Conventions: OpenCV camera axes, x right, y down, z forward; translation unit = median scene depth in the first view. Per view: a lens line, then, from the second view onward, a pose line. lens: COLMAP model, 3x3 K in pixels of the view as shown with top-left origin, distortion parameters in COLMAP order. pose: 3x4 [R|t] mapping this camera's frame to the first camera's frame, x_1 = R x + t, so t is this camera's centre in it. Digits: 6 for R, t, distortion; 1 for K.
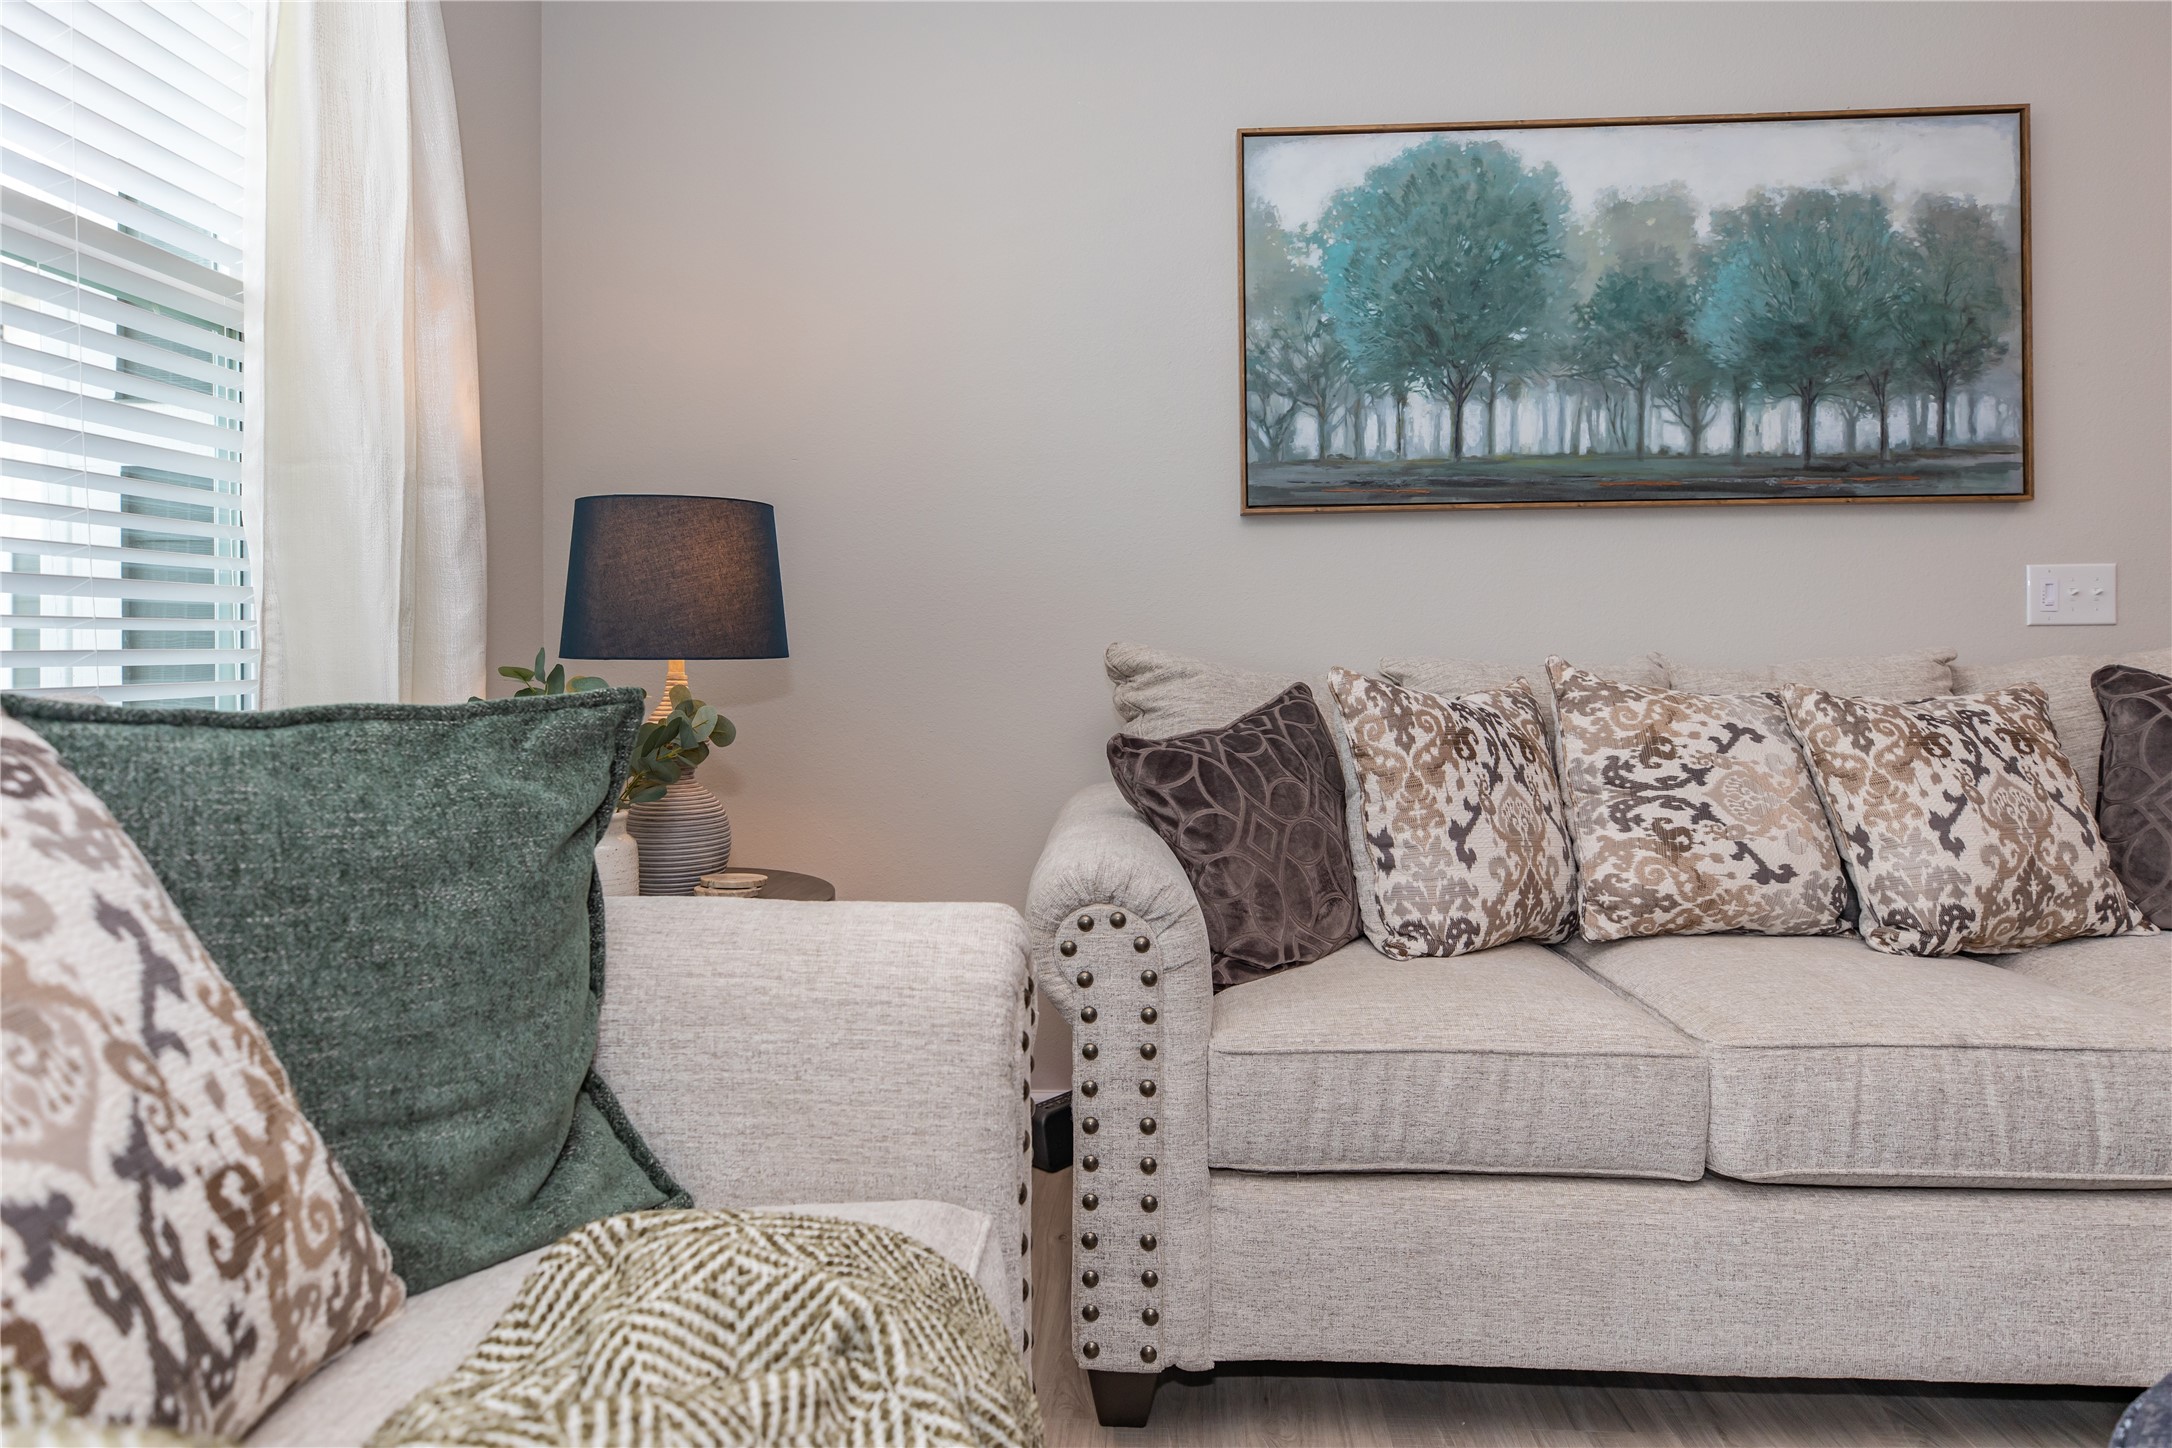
lens RADIAL K [[1223.4, 0, 1055.0], [0, 1223.4, 674.3], [0, 0, 1]] dist [0.004096, 0.001931]
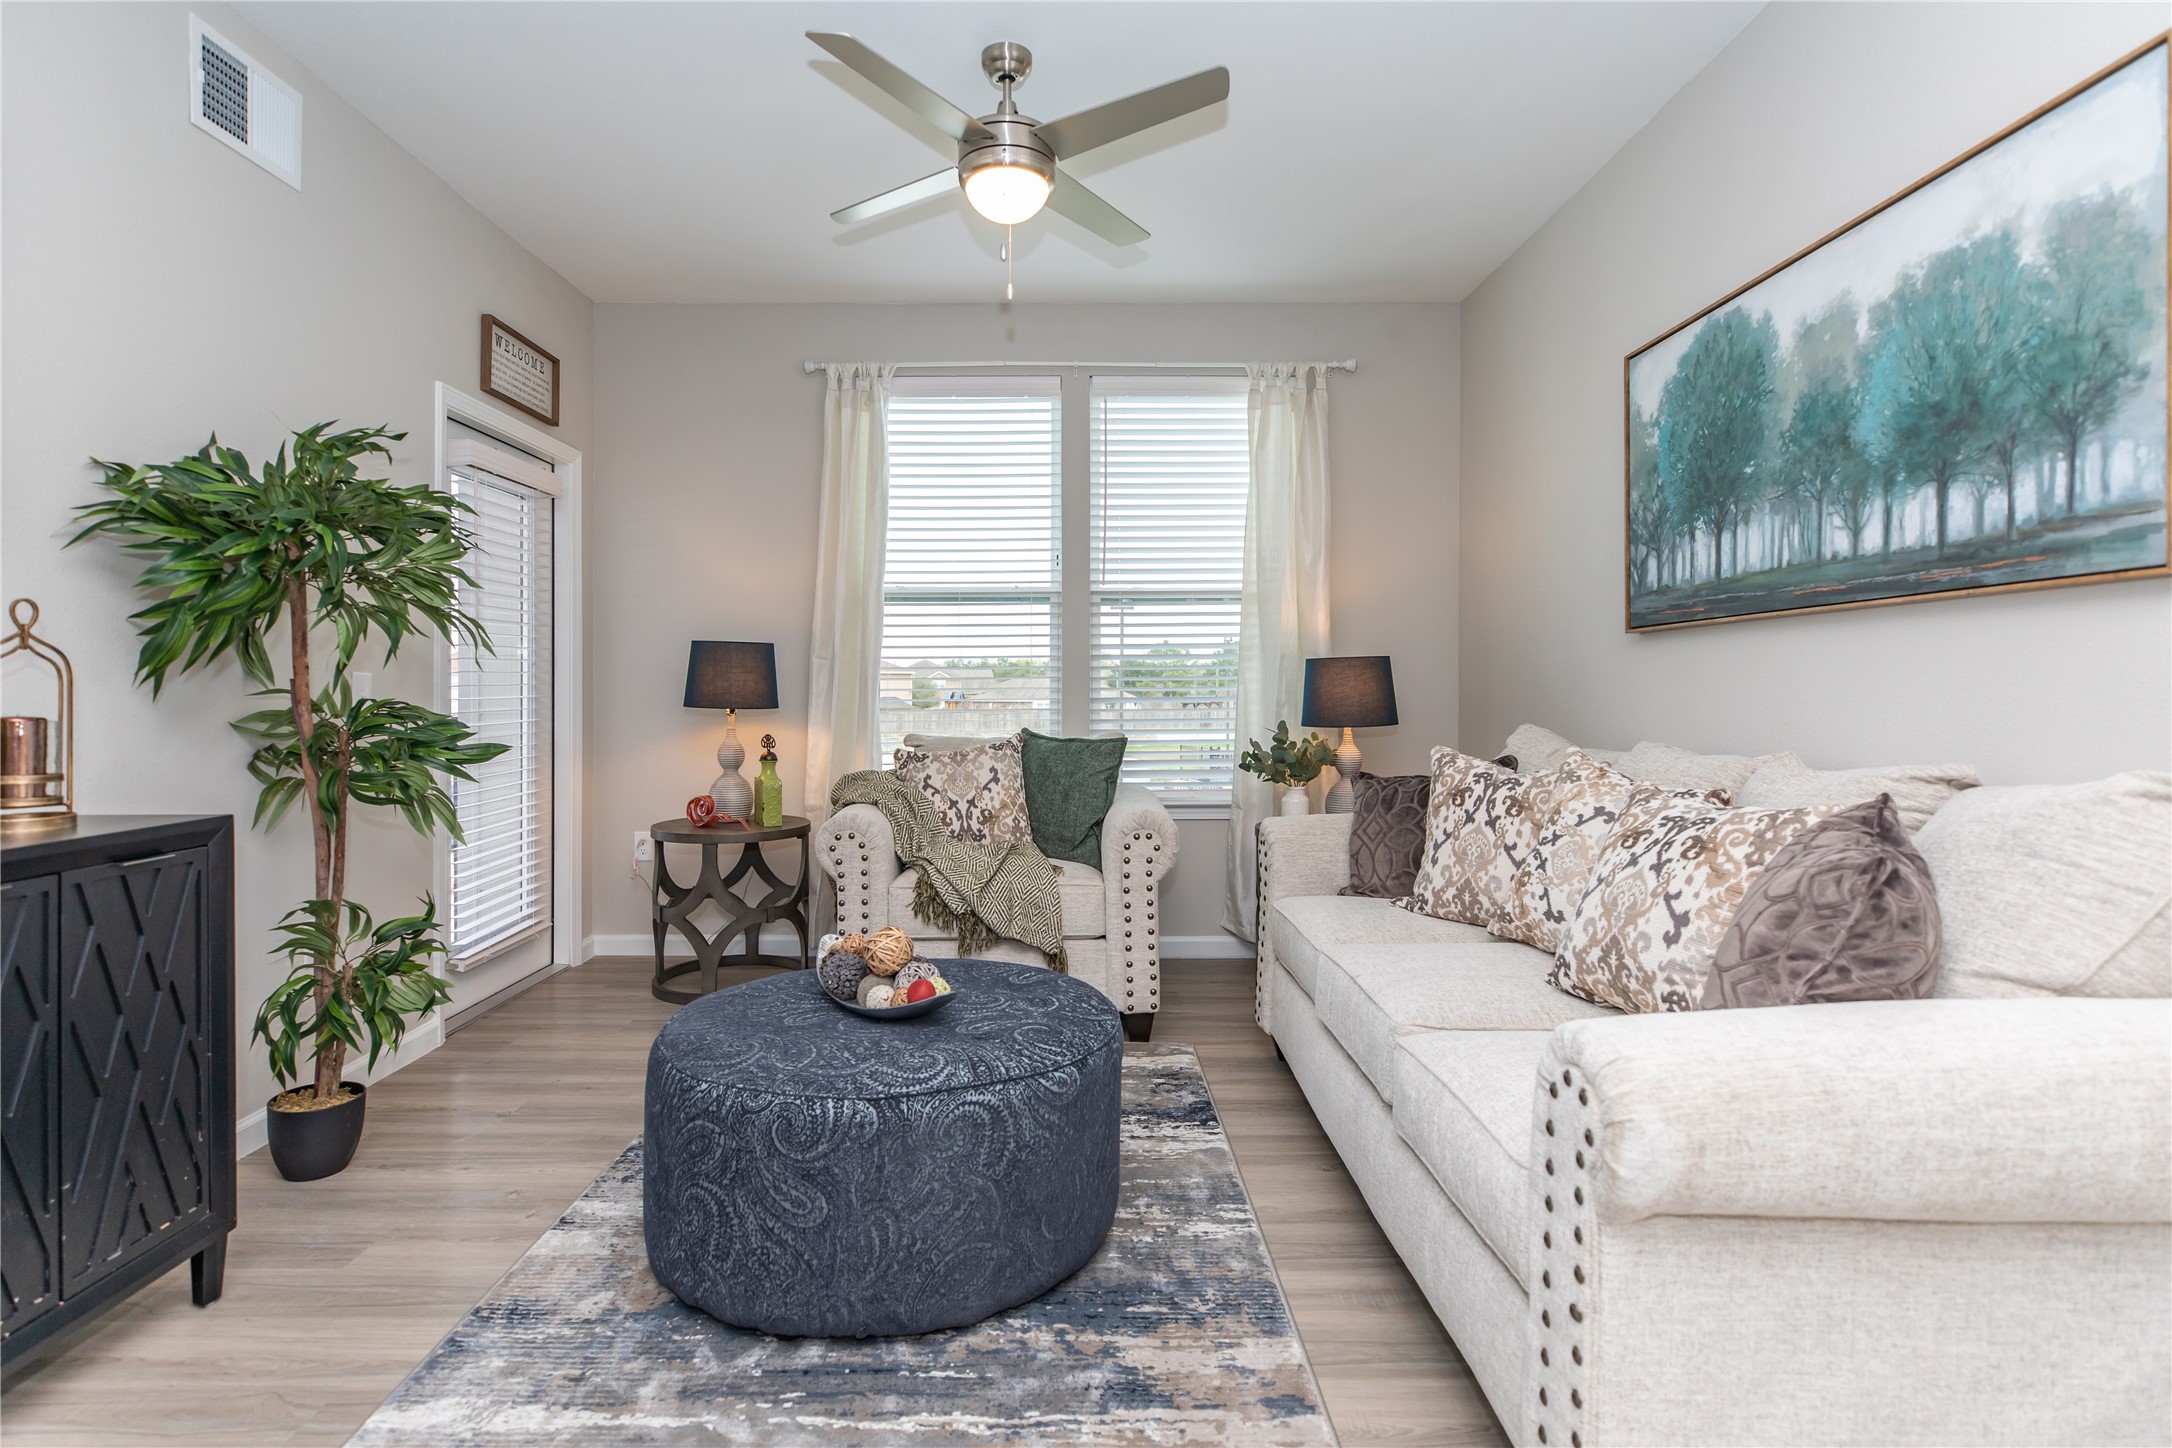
lens RADIAL K [[1048.2, 0, 1037.2], [0, 1048.2, 725.9], [0, 0, 1]] dist [-0.004485, 0.002917]
pose [[0.036330, 0.037423, -0.998639, 1.378489], [-0.008309, 0.999275, 0.037145, -0.068784], [0.999305, 0.006948, 0.036615, 0.307039]]
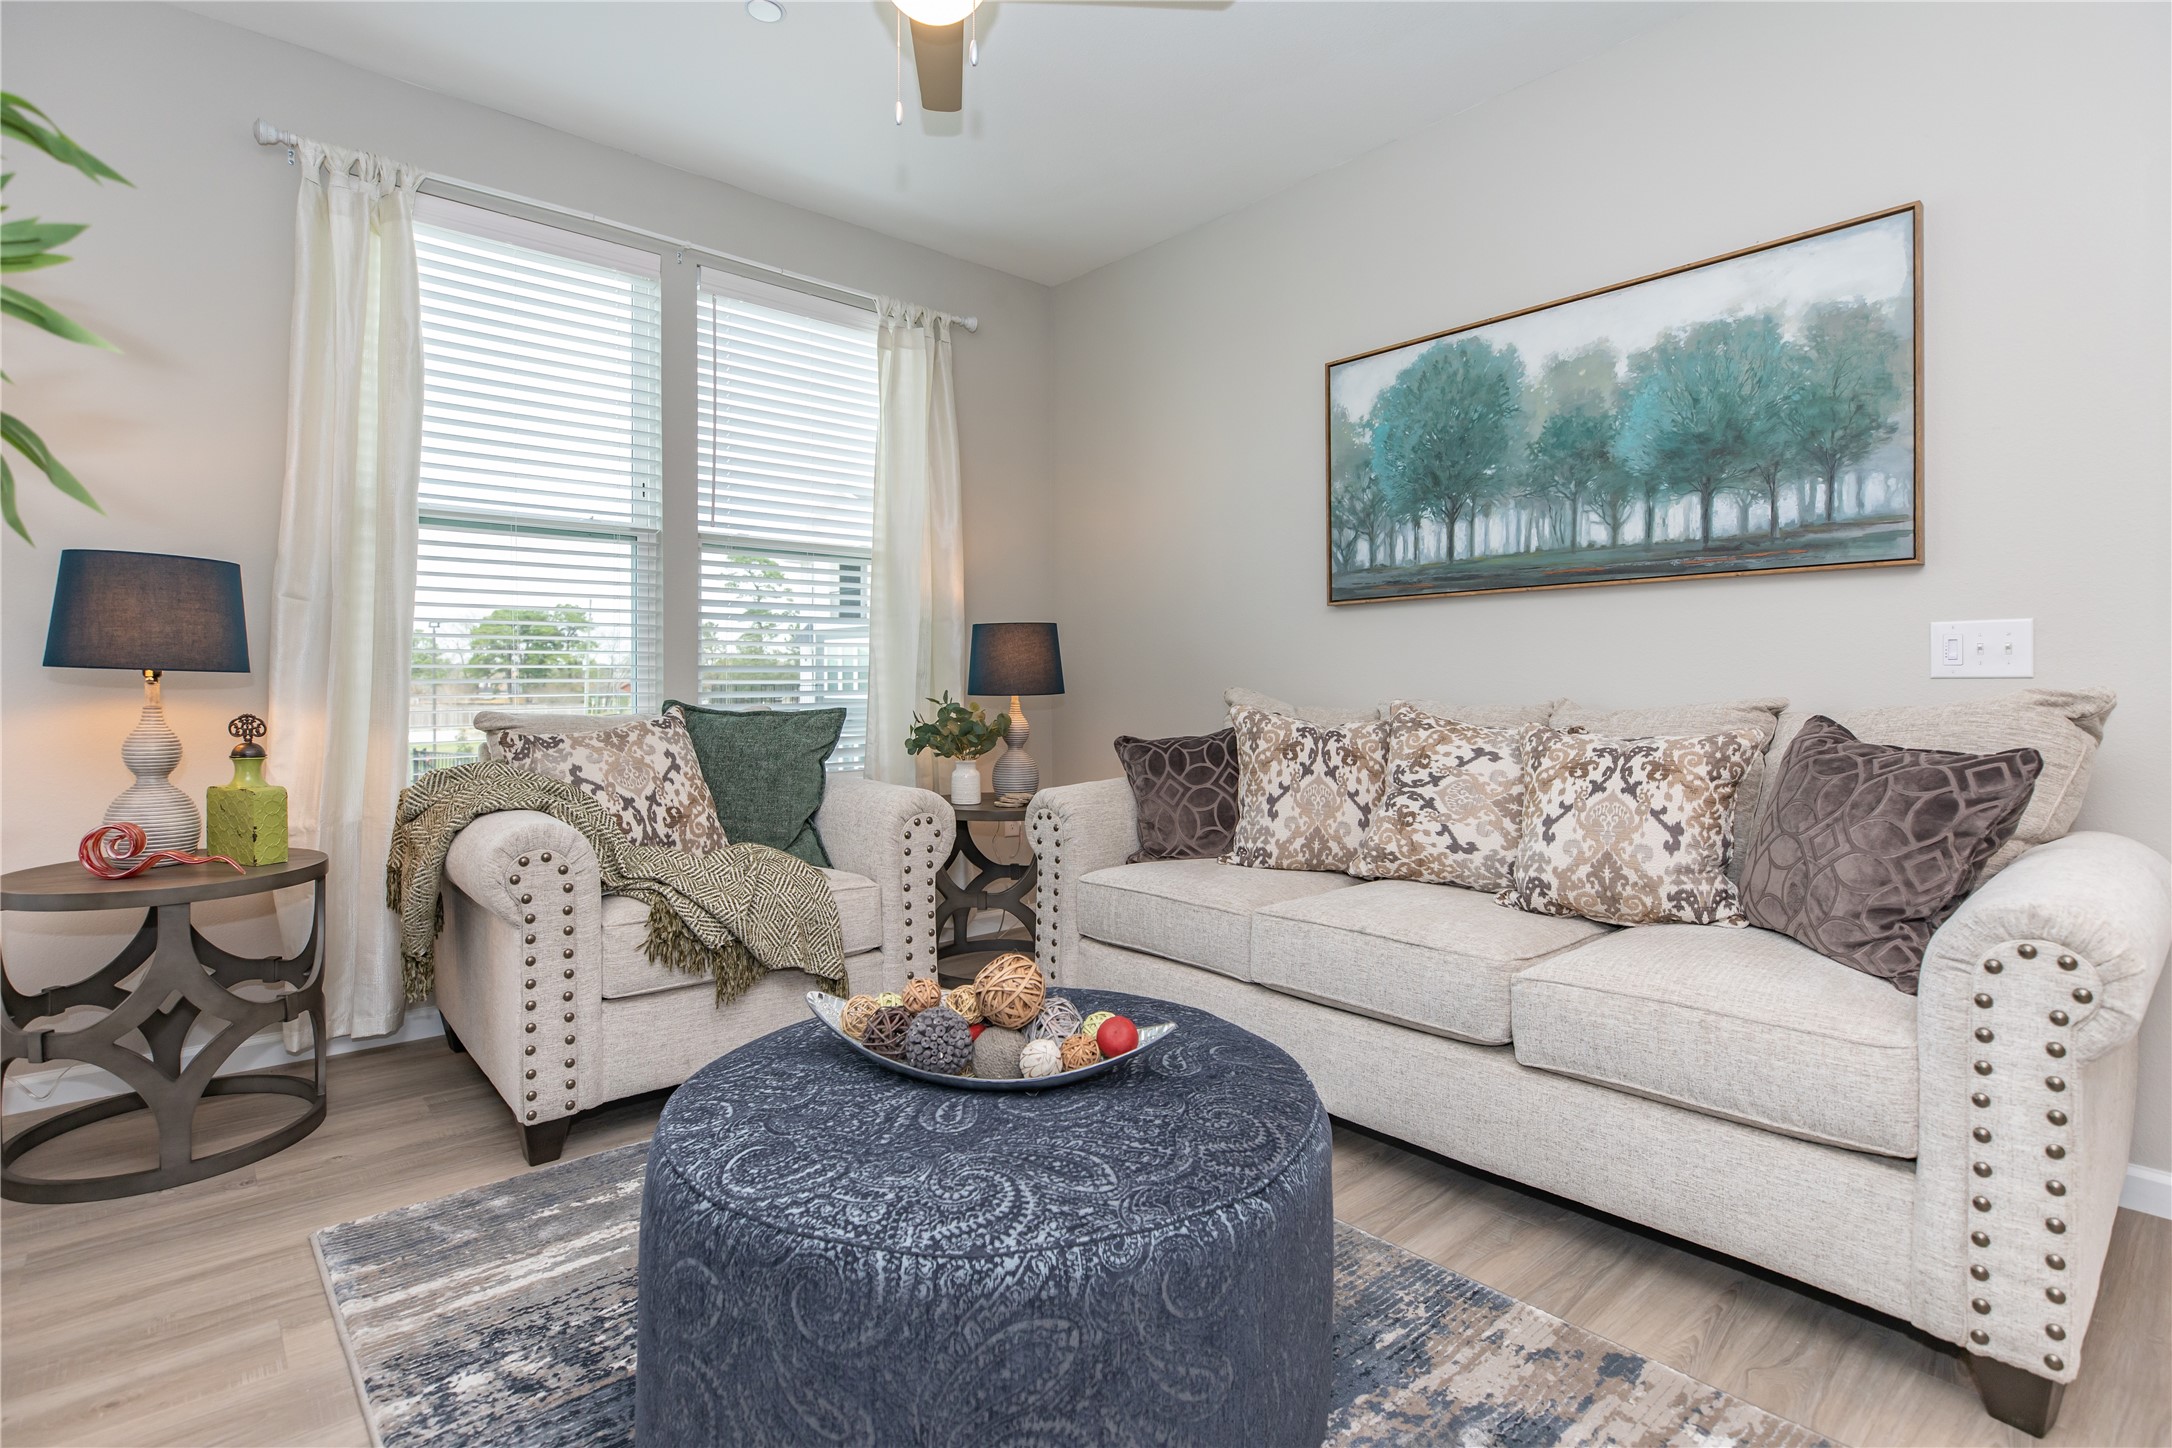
lens RADIAL K [[1048.2, 0, 1037.8], [0, 1048.2, 717.7], [0, 0, 1]] dist [-0.004485, 0.002917]
pose [[0.678789, 0.028855, -0.733766, 0.941883], [-0.011494, 0.999523, 0.028673, -0.022360], [0.734244, -0.011029, 0.678797, -0.207231]]
